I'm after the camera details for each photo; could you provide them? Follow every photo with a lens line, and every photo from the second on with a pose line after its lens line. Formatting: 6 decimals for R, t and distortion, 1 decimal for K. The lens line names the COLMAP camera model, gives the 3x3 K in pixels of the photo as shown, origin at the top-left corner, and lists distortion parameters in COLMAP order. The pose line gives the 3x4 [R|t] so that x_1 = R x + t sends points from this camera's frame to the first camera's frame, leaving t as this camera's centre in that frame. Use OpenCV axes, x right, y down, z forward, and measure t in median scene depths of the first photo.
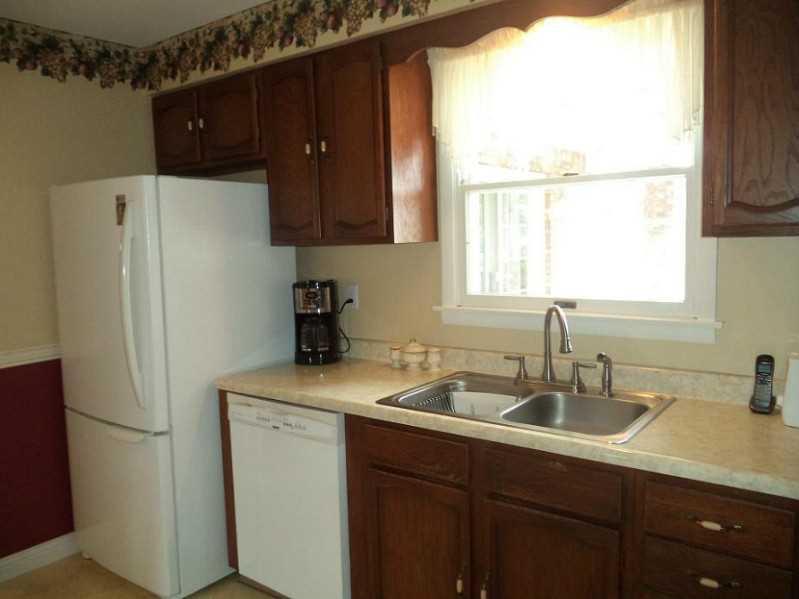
lens RADIAL K [[624.9, 0, 399.5], [0, 624.9, 299.5], [0, 0, 1]] dist [-0.011410, -0.006932]
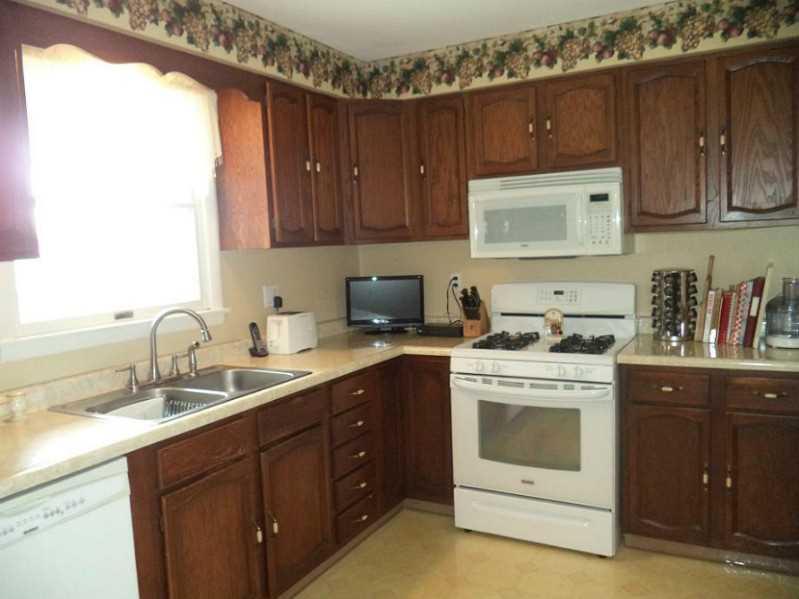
lens RADIAL K [[624.9, 0, 399.5], [0, 624.9, 299.5], [0, 0, 1]] dist [-0.011410, -0.006932]
pose [[-0.120870, -0.059923, 0.990858, -1.295738], [0.141430, 0.986954, 0.076940, -0.051644], [-0.982542, 0.149436, -0.110818, 0.940938]]
